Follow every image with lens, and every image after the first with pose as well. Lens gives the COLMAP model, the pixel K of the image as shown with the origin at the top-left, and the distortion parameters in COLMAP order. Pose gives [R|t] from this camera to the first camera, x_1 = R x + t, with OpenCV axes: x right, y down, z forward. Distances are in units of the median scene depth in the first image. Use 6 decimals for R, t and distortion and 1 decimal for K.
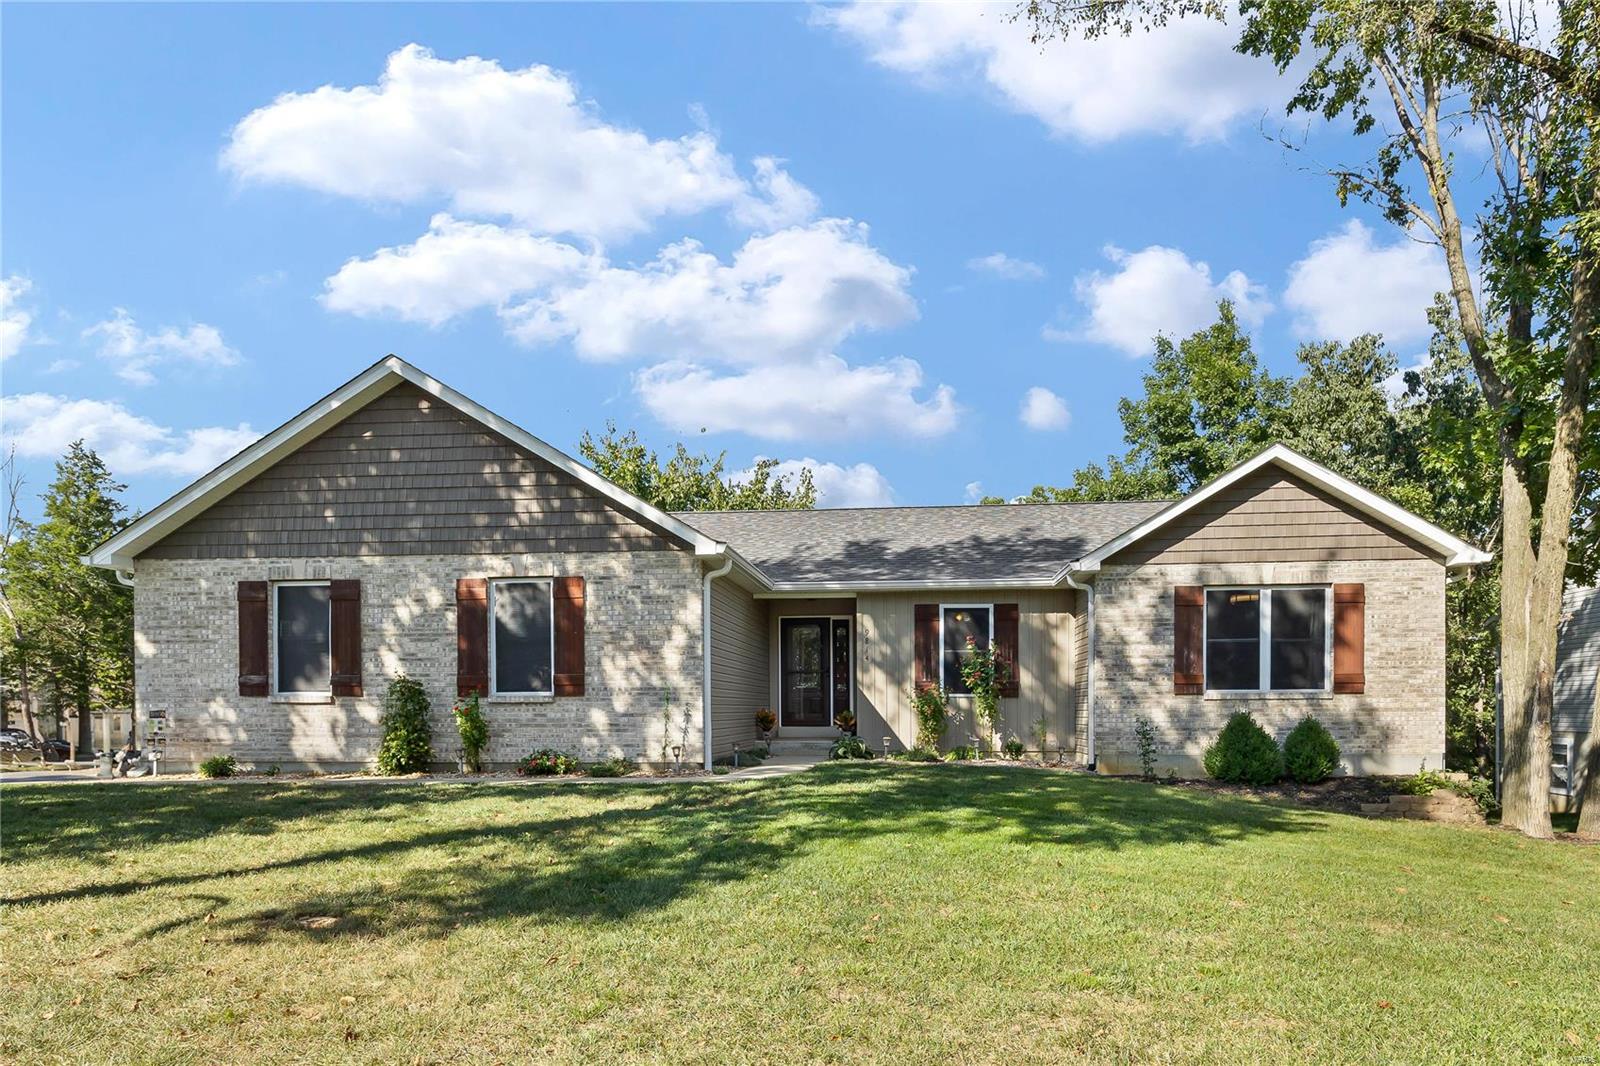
lens RADIAL K [[627.6, 0, 800.9], [0, 627.6, 534.7], [0, 0, 1]] dist [-0.001104, 0.000174]
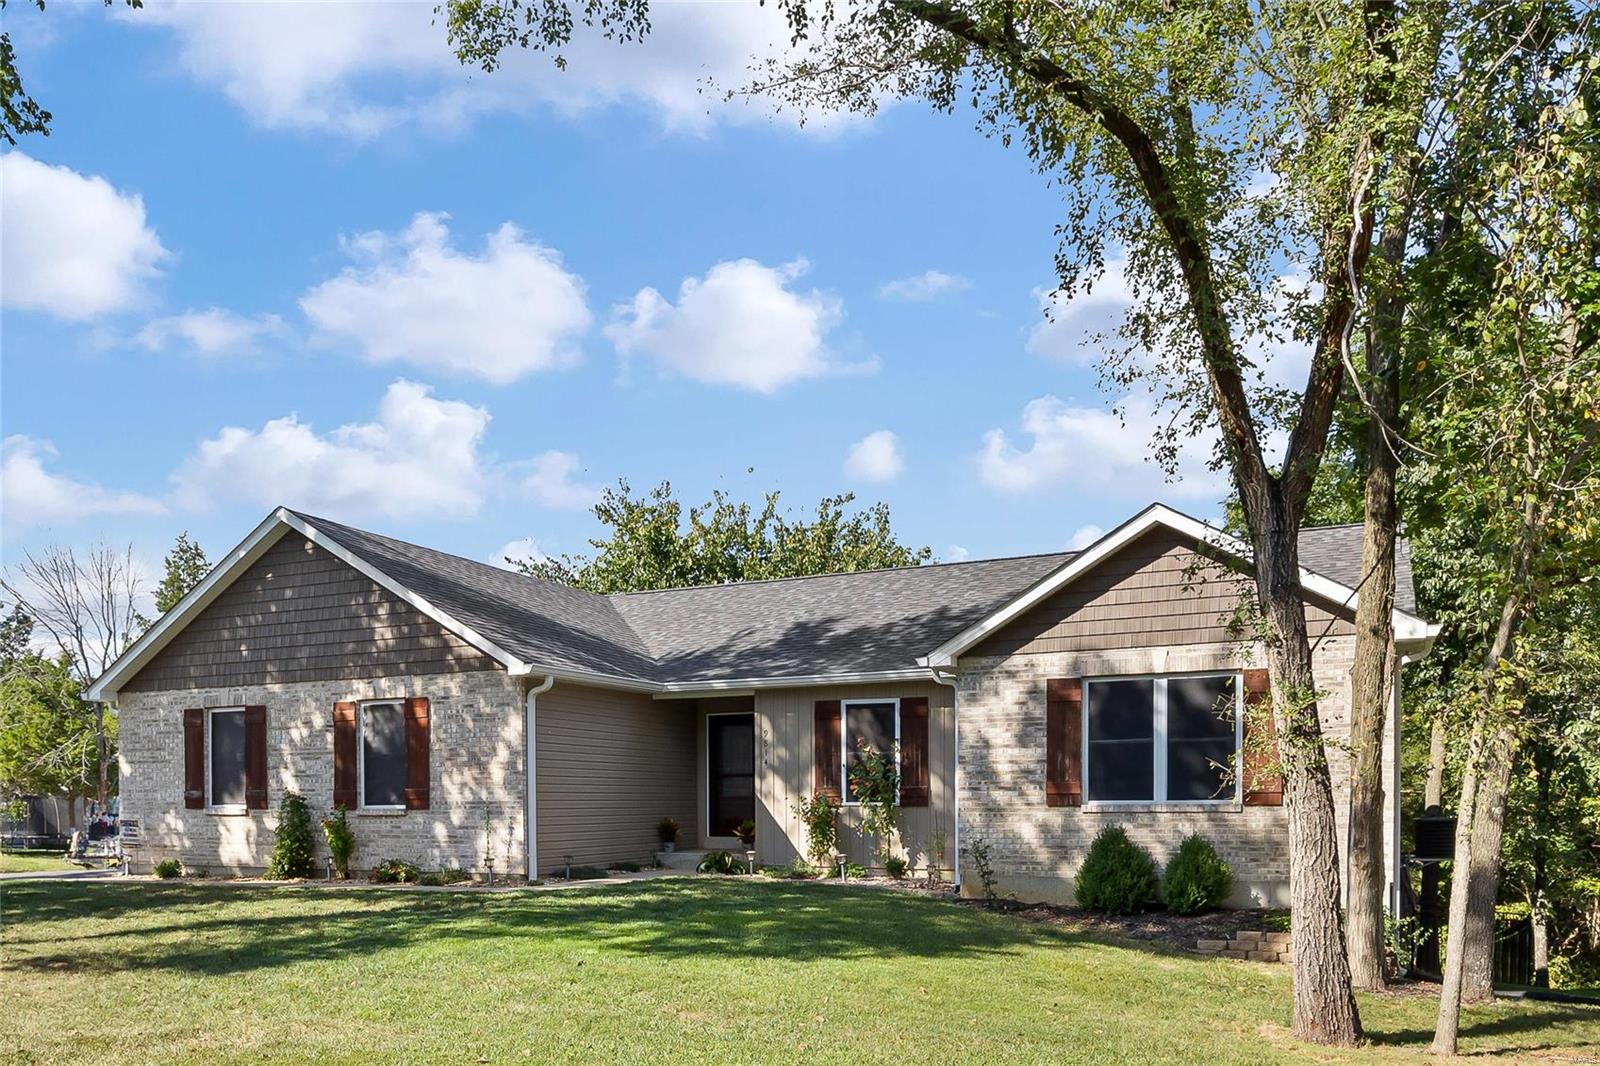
lens RADIAL K [[857.4, 0, 799.4], [0, 857.4, 532.5], [0, 0, 1]] dist [-0.002134, 0.001106]
pose [[0.962778, -0.081593, -0.257685, 0.655920], [0.072675, 0.996386, -0.043961, -0.102035], [0.260341, 0.023597, 0.965228, -0.256904]]
